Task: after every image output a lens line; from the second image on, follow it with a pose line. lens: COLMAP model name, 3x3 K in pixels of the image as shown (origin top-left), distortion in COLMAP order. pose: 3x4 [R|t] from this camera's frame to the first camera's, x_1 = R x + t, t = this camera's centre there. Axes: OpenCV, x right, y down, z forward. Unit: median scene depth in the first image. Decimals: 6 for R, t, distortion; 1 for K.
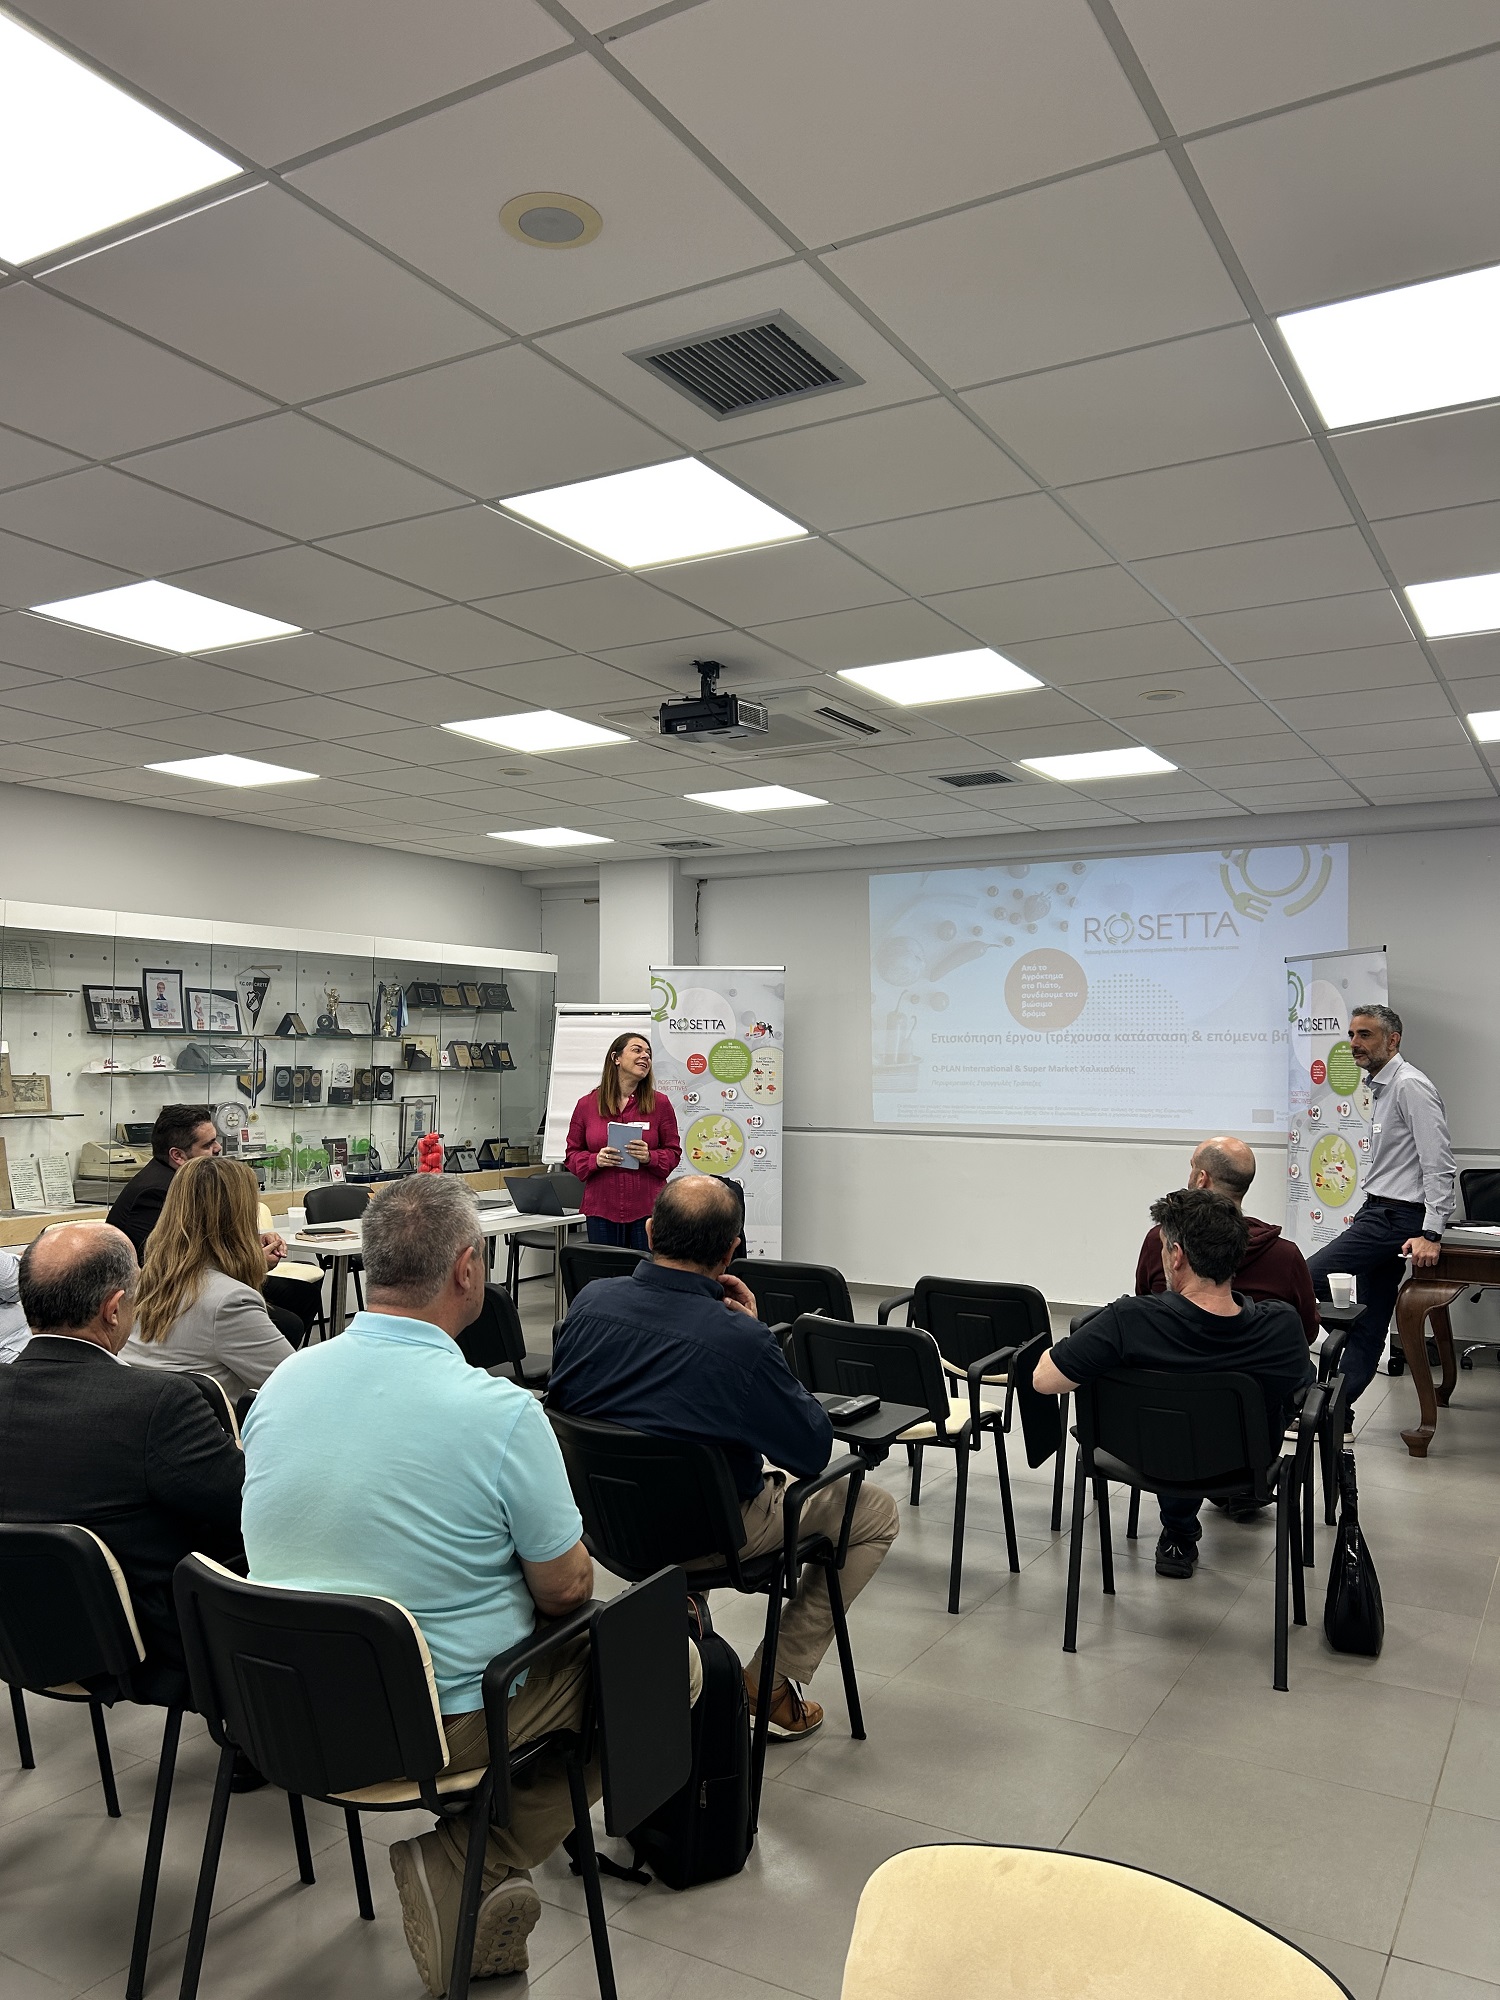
lens RADIAL K [[1538.0, 0, 800.8], [0, 1538.0, 944.3], [0, 0, 1]] dist [0.099760, -0.072681]
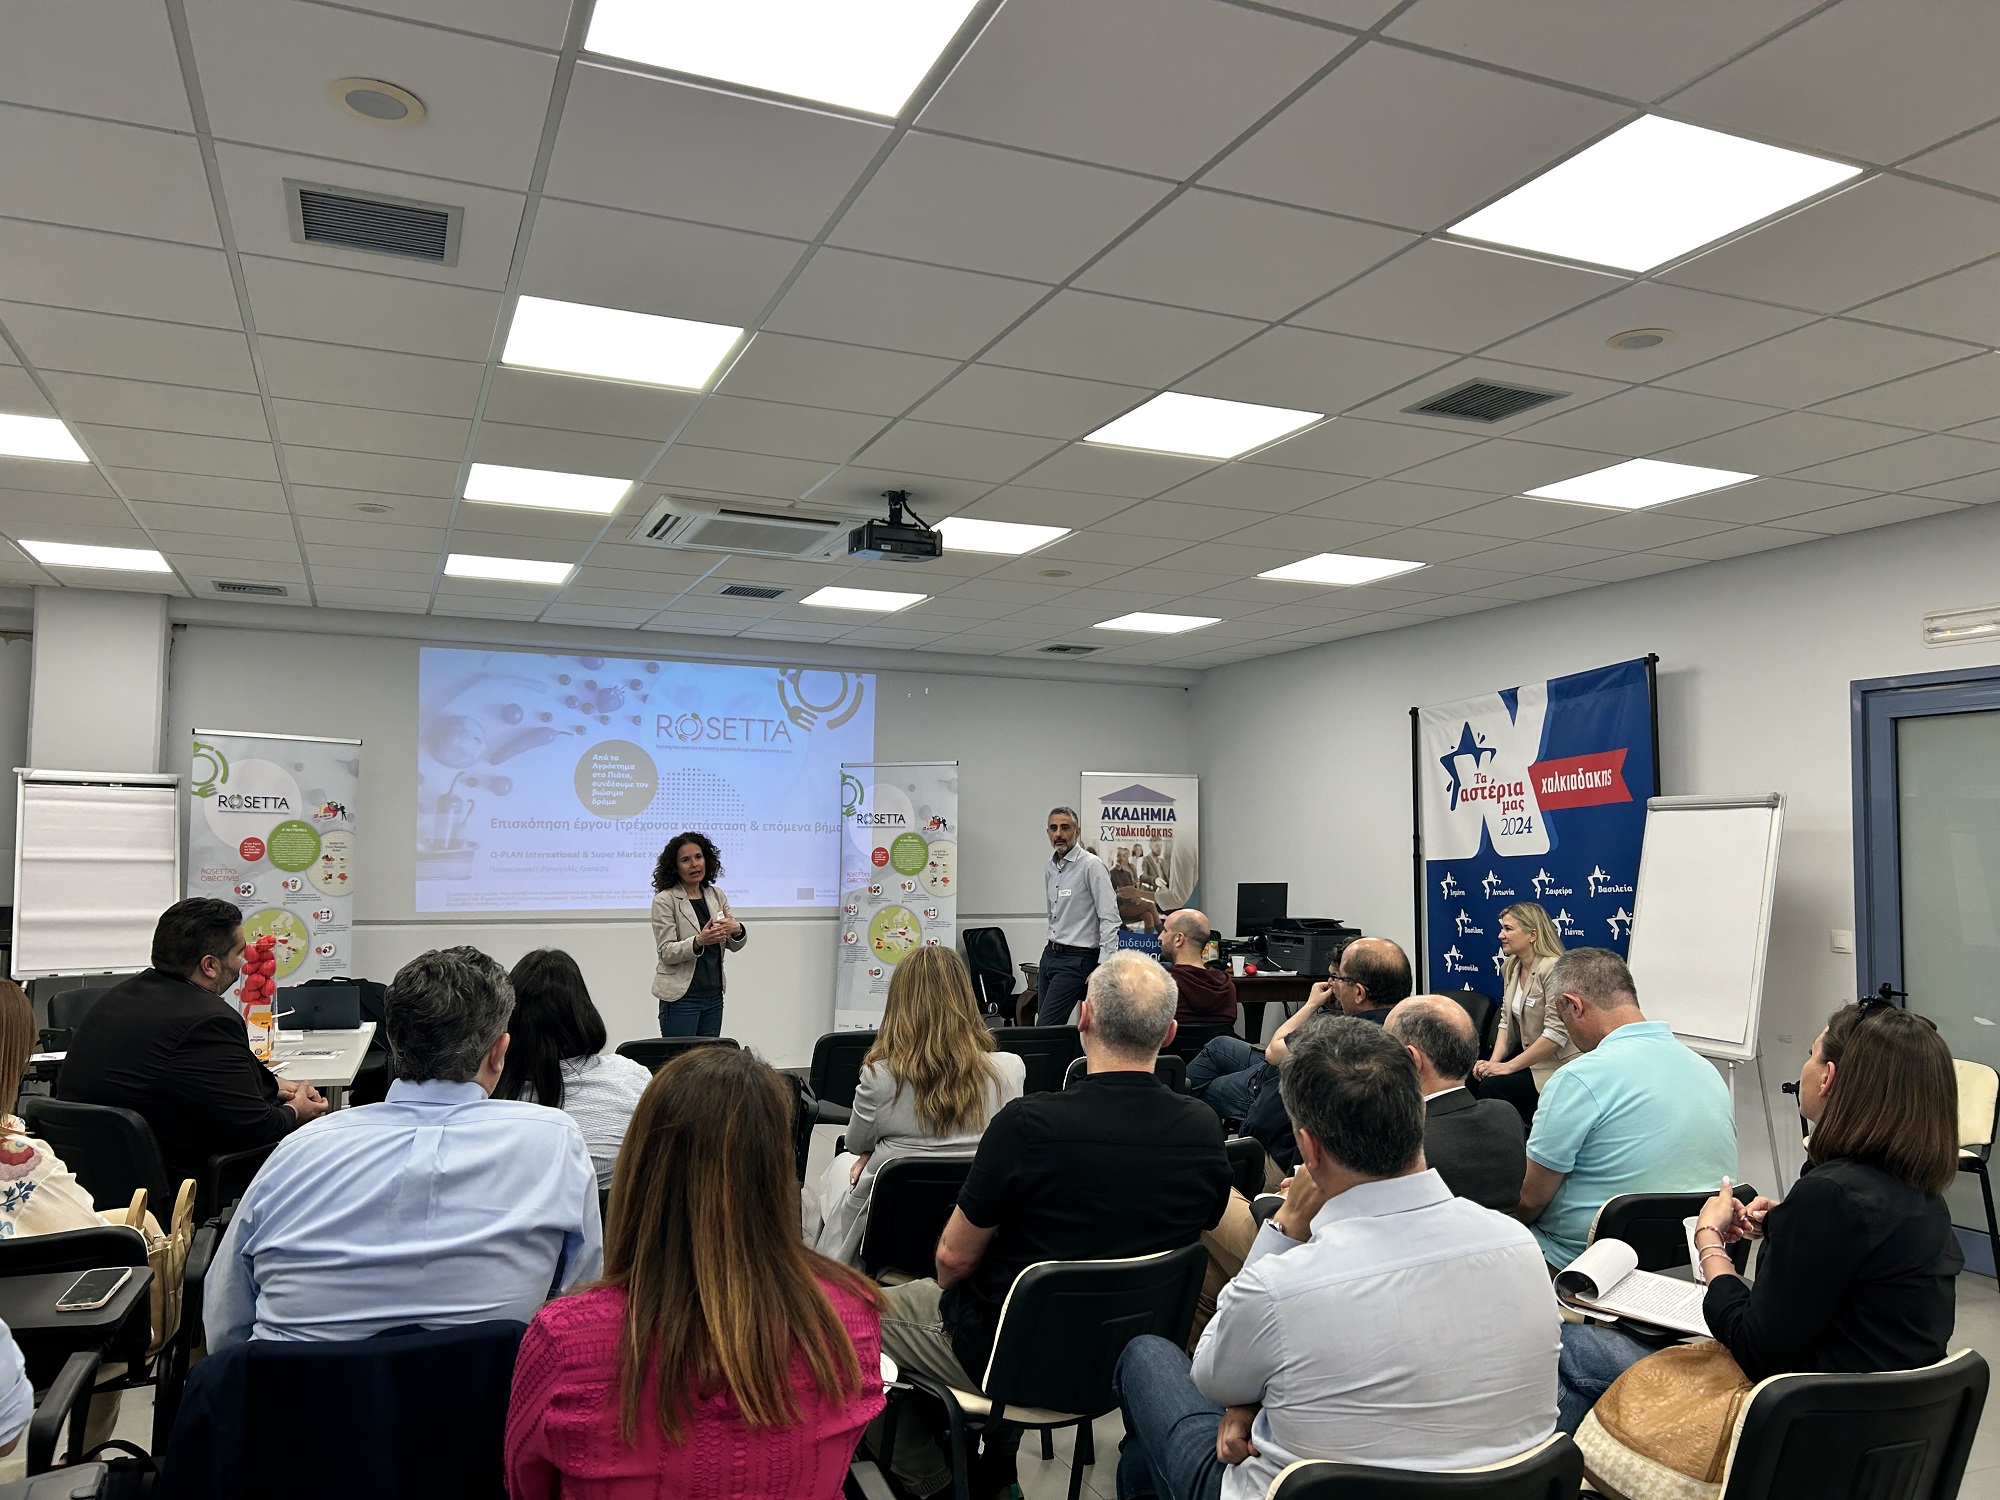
lens RADIAL K [[1538.0, 0, 992.4], [0, 1538.0, 736.1], [0, 0, 1]] dist [0.099760, -0.072681]
pose [[0.590379, 0.064586, 0.804538, -0.528759], [-0.071877, 0.997040, -0.027295, 0.010220], [-0.803920, -0.041714, 0.593273, 0.166884]]
